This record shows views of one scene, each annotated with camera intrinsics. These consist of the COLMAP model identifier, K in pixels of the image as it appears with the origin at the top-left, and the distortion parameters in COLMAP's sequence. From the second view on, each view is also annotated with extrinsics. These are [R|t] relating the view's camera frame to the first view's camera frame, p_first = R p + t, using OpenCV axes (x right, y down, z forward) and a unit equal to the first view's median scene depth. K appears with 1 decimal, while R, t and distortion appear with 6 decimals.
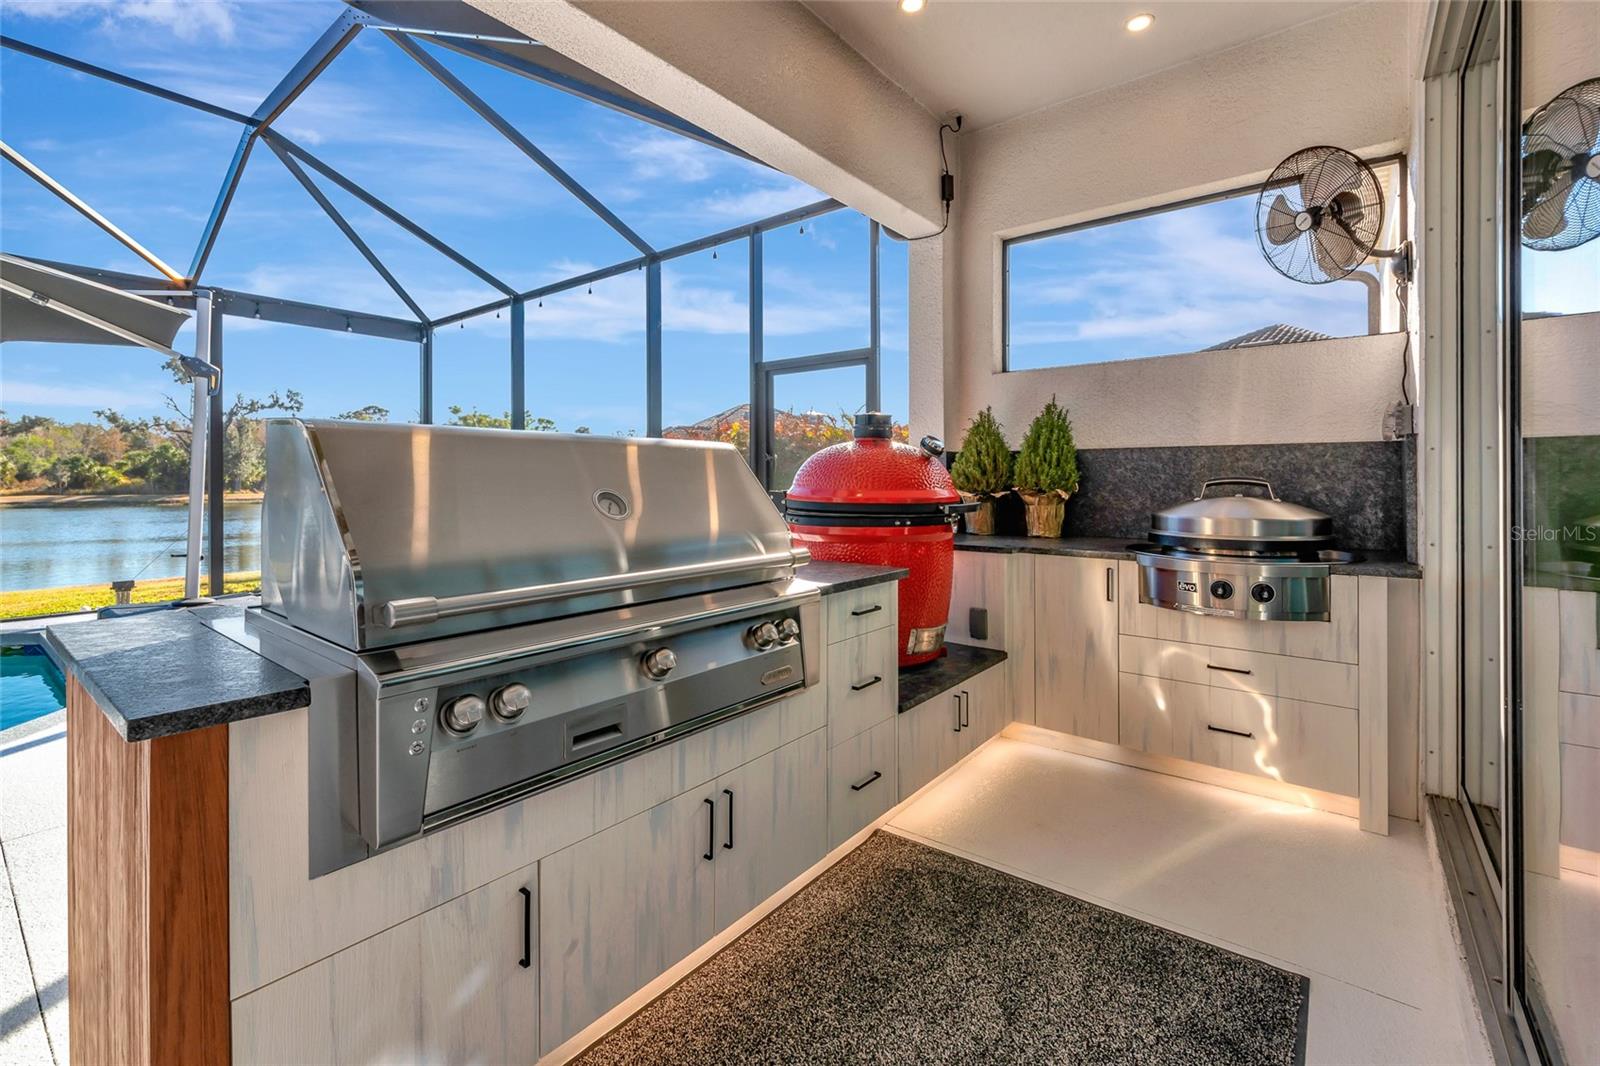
lens RADIAL K [[689.2, 0, 790.9], [0, 689.2, 480.9], [0, 0, 1]] dist [-0.000087, 0.001076]
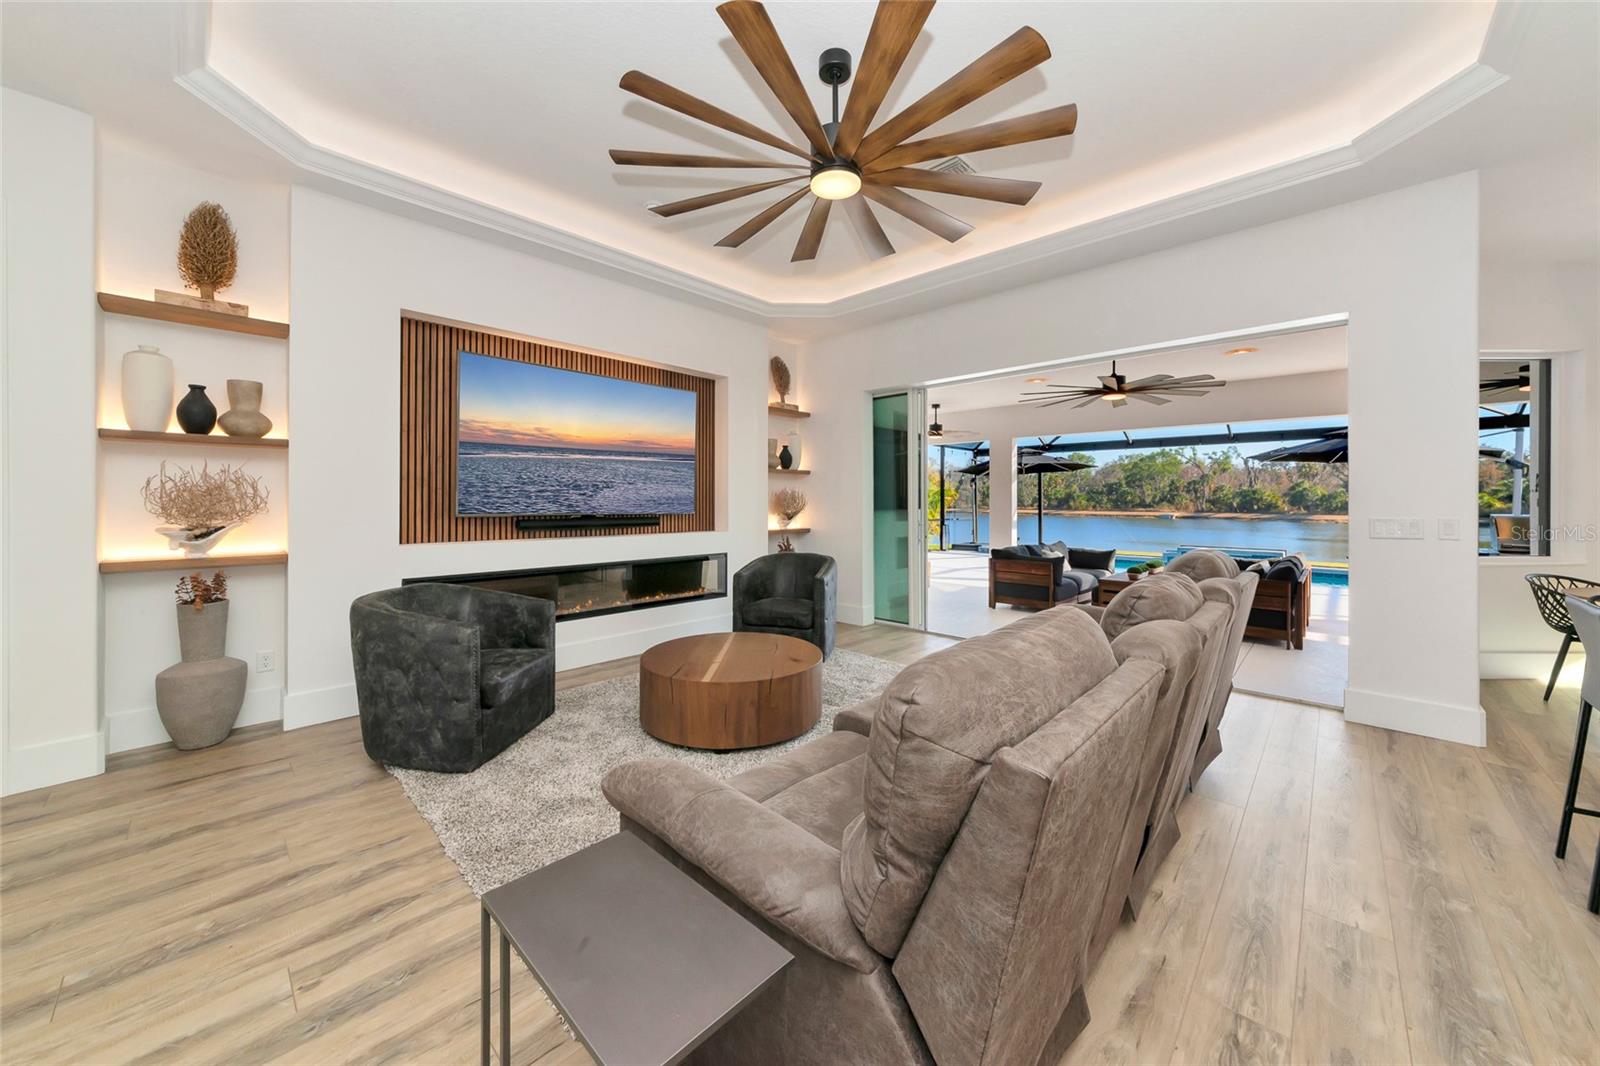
lens RADIAL K [[572.4, 0, 806.4], [0, 572.4, 499.1], [0, 0, 1]] dist [-0.000196, 0.001100]
pose [[-0.078259, -0.003031, -0.996928, 0.084051], [-0.004411, 0.999987, -0.002694, -0.003405], [0.996923, 0.004186, -0.078272, -0.082688]]
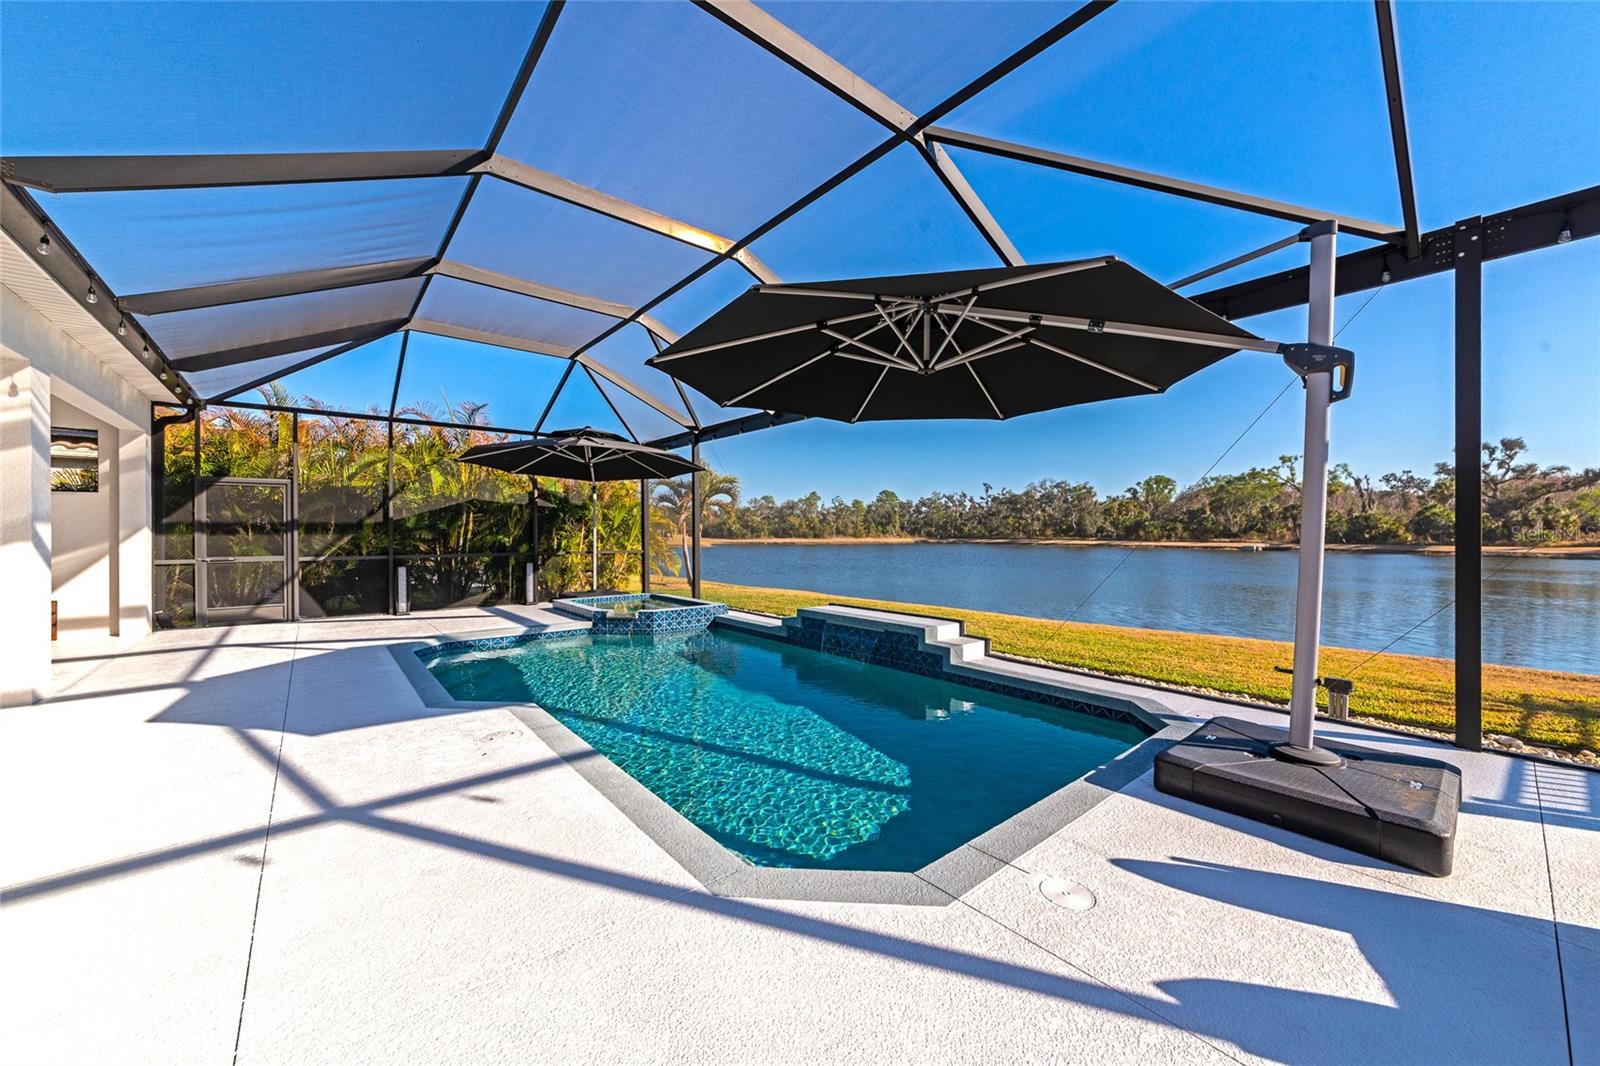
lens RADIAL K [[601.1, 0, 805.7], [0, 601.1, 536.1], [0, 0, 1]] dist [-0.007376, 0.003088]
pose [[-0.197420, 0.006717, -0.980296, -0.020655], [-0.000765, 0.999975, 0.007006, -0.001229], [0.980319, 0.002133, -0.197410, 0.051964]]
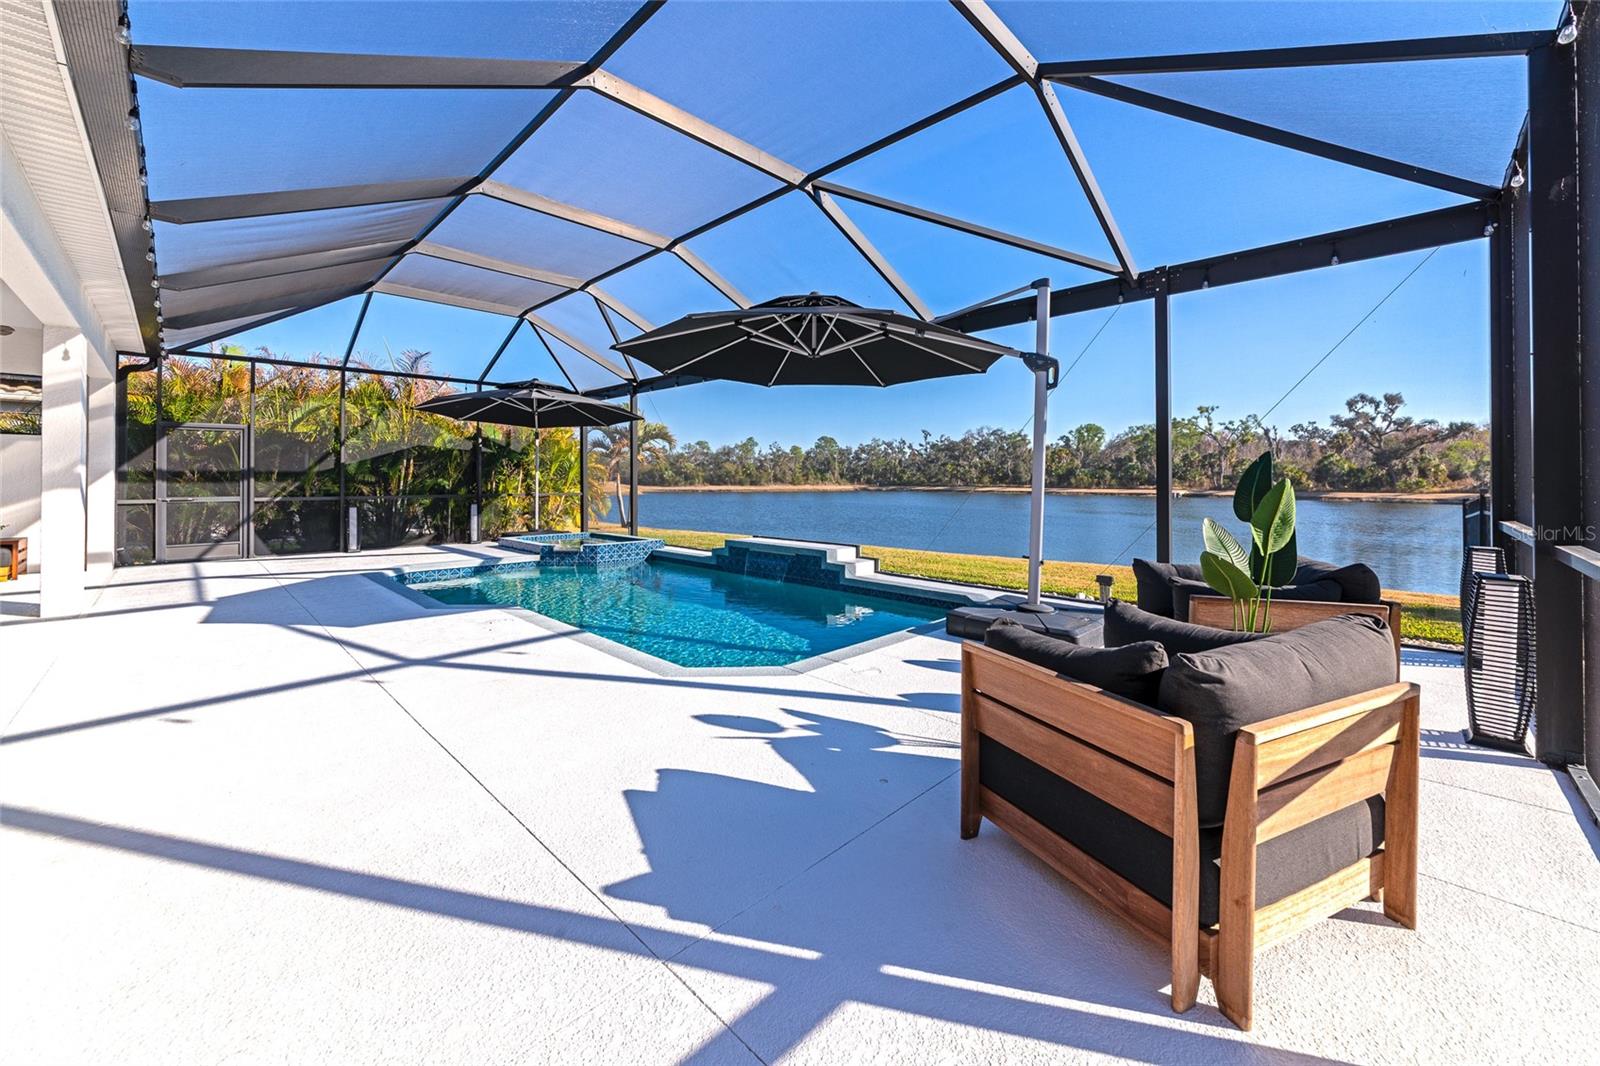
lens RADIAL K [[626.3, 0, 804.0], [0, 626.3, 474.3], [0, 0, 1]] dist [-0.004498, -0.001317]
pose [[-0.100983, -0.008258, -0.994854, 0.002630], [-0.001608, 0.999966, -0.008137, -0.000182], [0.994887, 0.000778, -0.100993, 0.058778]]
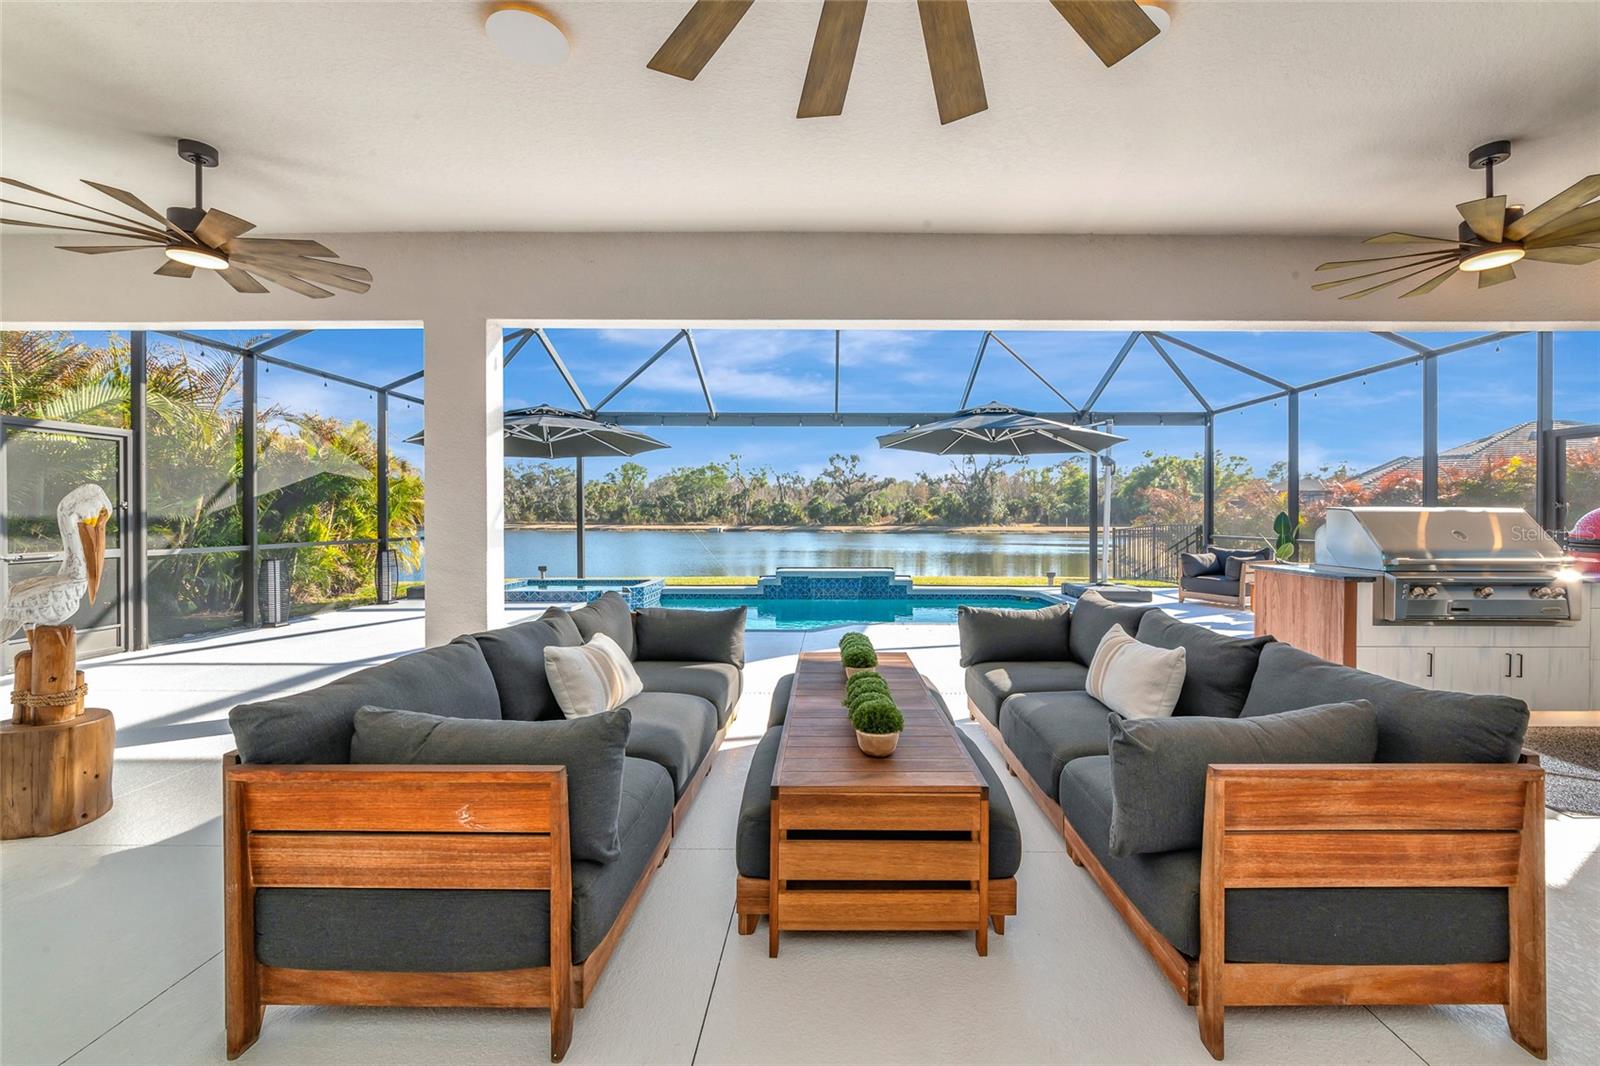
lens RADIAL K [[635.7, 0, 831.3], [0, 635.7, 522.9], [0, 0, 1]] dist [-0.001660, -0.001351]
pose [[0.621565, 0.008801, -0.783313, 0.003407], [-0.001776, 0.999950, 0.009825, -0.000809], [0.783360, -0.004716, 0.621550, -0.054031]]
